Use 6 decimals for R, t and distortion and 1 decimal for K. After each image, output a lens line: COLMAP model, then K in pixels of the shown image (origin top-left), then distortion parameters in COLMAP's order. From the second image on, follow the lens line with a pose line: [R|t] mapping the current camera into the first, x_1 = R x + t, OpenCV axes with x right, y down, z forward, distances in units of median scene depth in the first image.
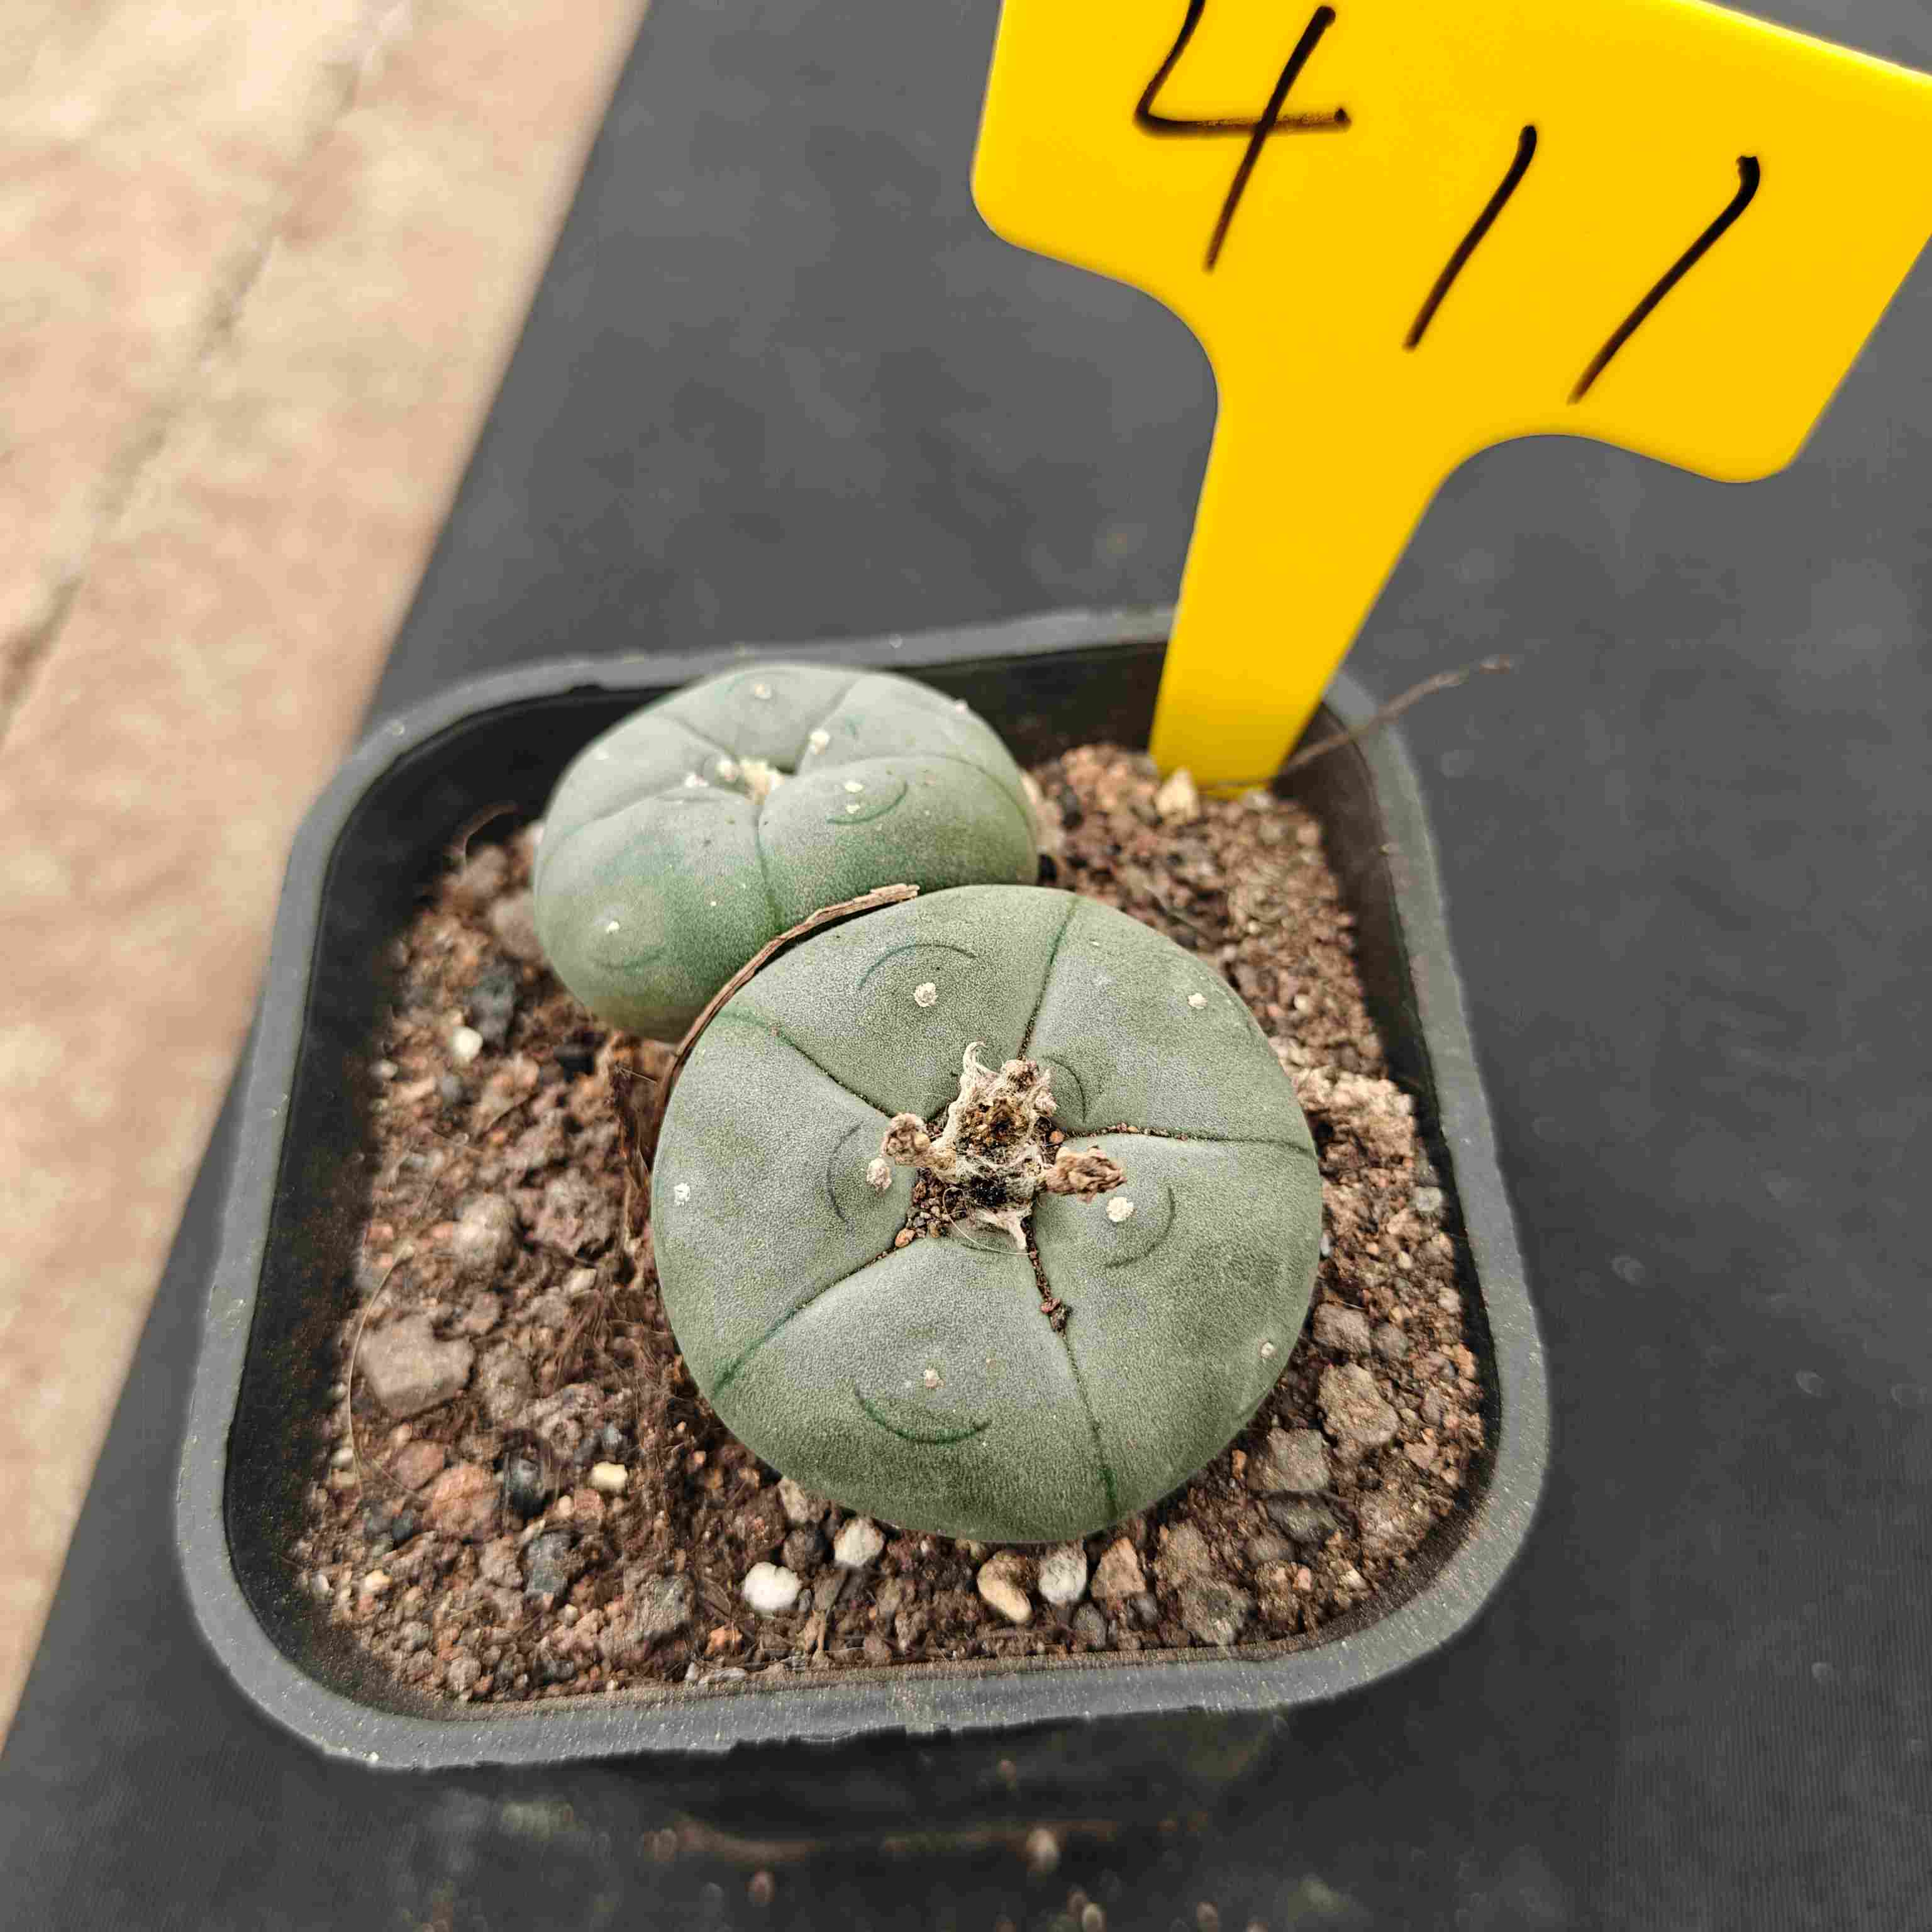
lens RADIAL K [[2001.4, 0, 958.5], [0, 2001.4, 943.7], [0, 0, 1]] dist [-0.033909, -0.036421]
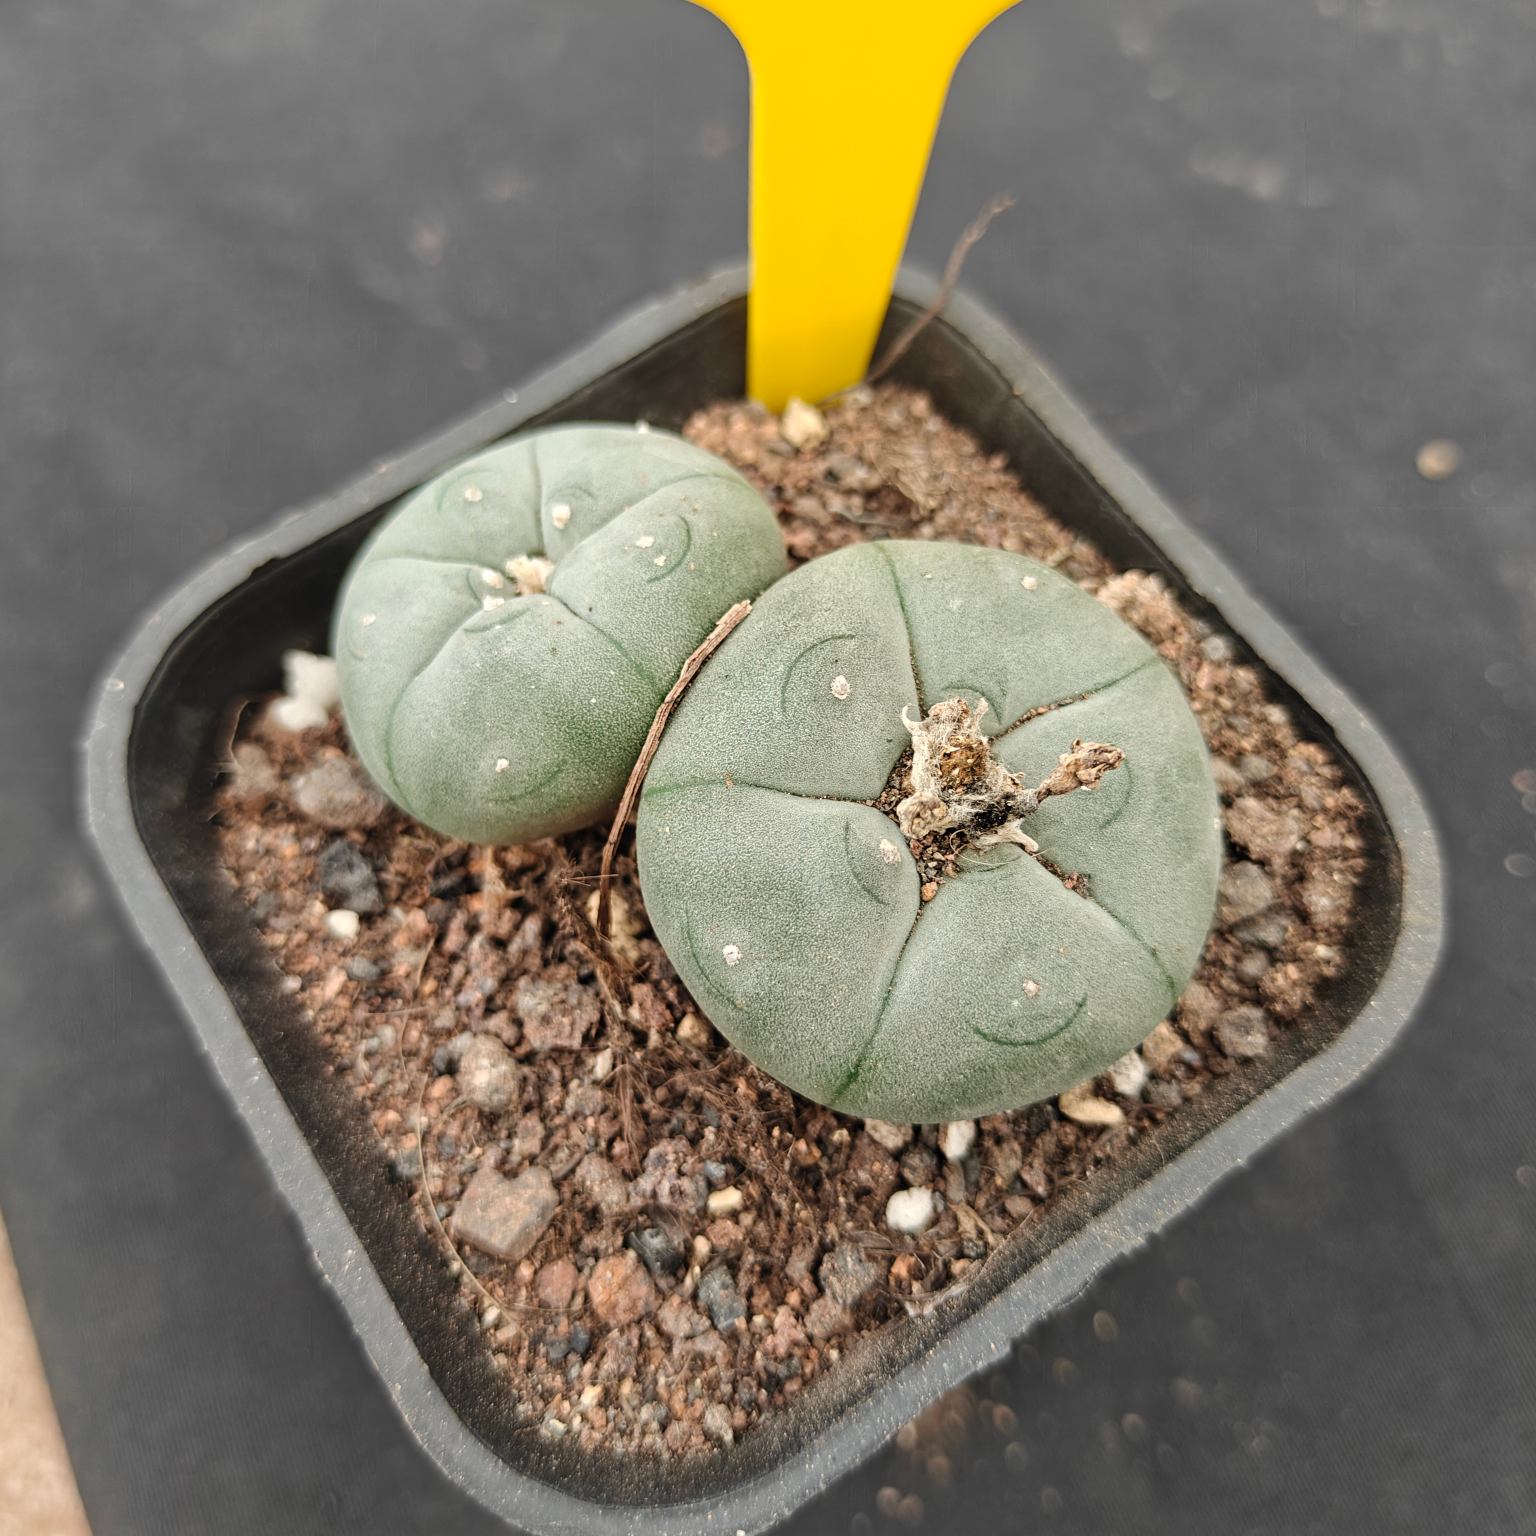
lens RADIAL K [[1591.2, 0, 762.1], [0, 1591.2, 750.3], [0, 0, 1]] dist [-0.033909, -0.036421]
pose [[0.851837, -0.463904, 0.243241, -0.258263], [0.419520, 0.882282, 0.213499, -0.136067], [-0.313650, -0.079822, 0.946178, 0.177507]]
